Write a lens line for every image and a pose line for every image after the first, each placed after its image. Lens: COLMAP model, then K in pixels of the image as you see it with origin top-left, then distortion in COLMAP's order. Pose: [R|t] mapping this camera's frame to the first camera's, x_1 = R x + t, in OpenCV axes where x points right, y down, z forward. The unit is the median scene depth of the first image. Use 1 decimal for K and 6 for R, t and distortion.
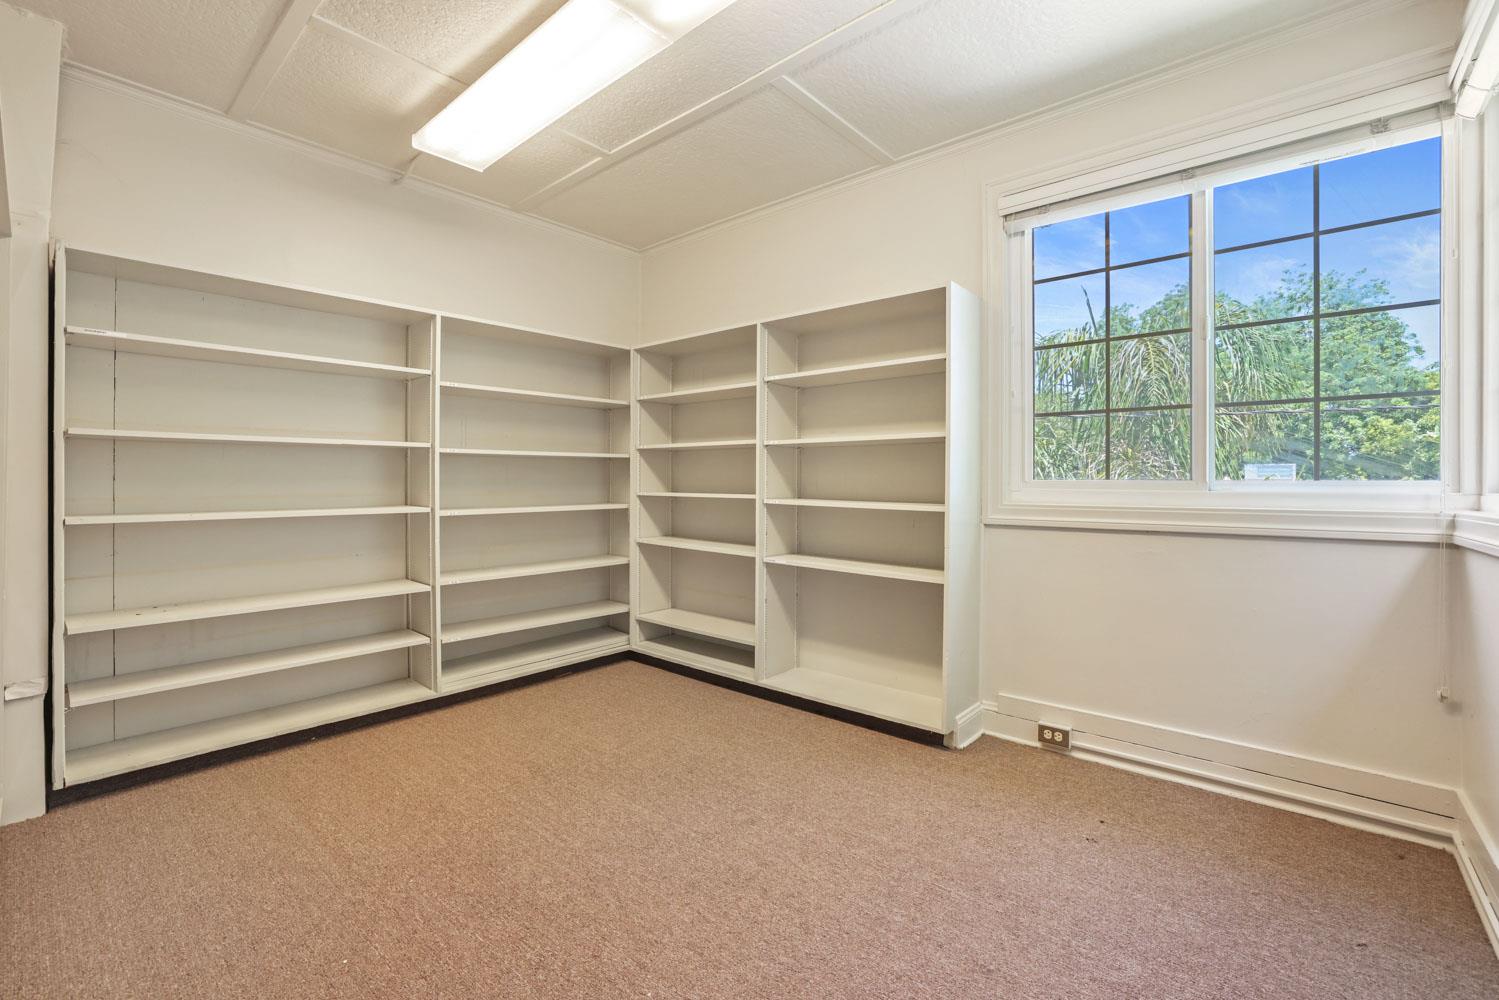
lens RADIAL K [[643.8, 0, 738.5], [0, 643.8, 491.3], [0, 0, 1]] dist [-0.054443, 0.022084]
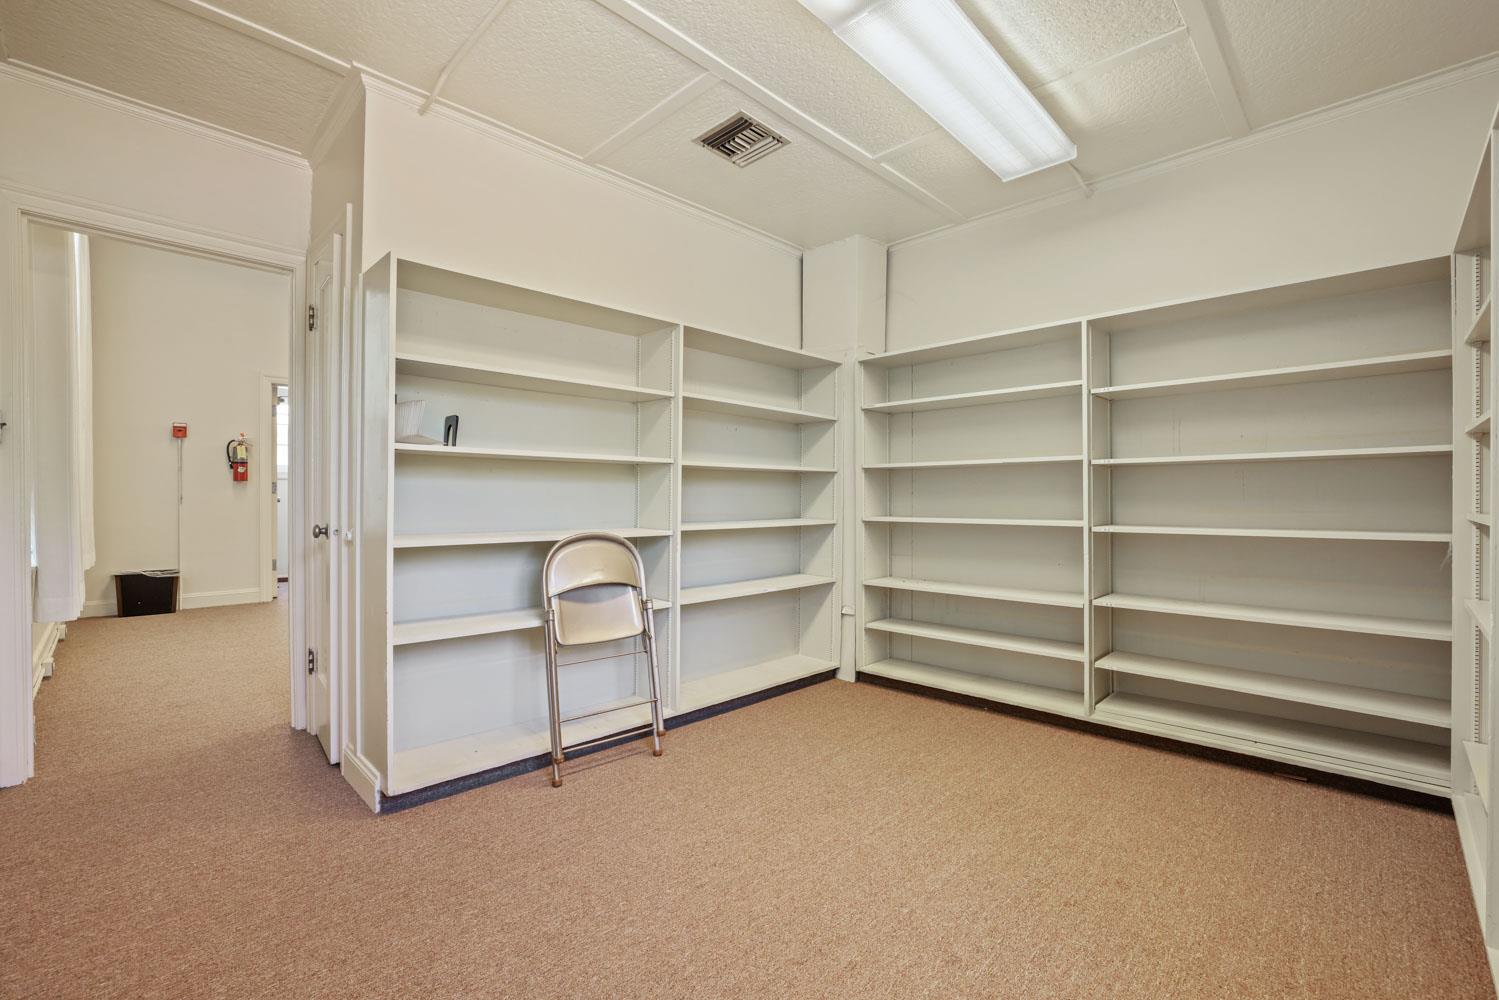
lens RADIAL K [[645.3, 0, 741.4], [0, 645.3, 494.0], [0, 0, 1]] dist [-0.049290, 0.018020]
pose [[-0.058454, -0.000801, -0.998290, 0.590422], [-0.007757, 0.999970, -0.000348, -0.015701], [0.998260, 0.007723, -0.058459, 0.610447]]
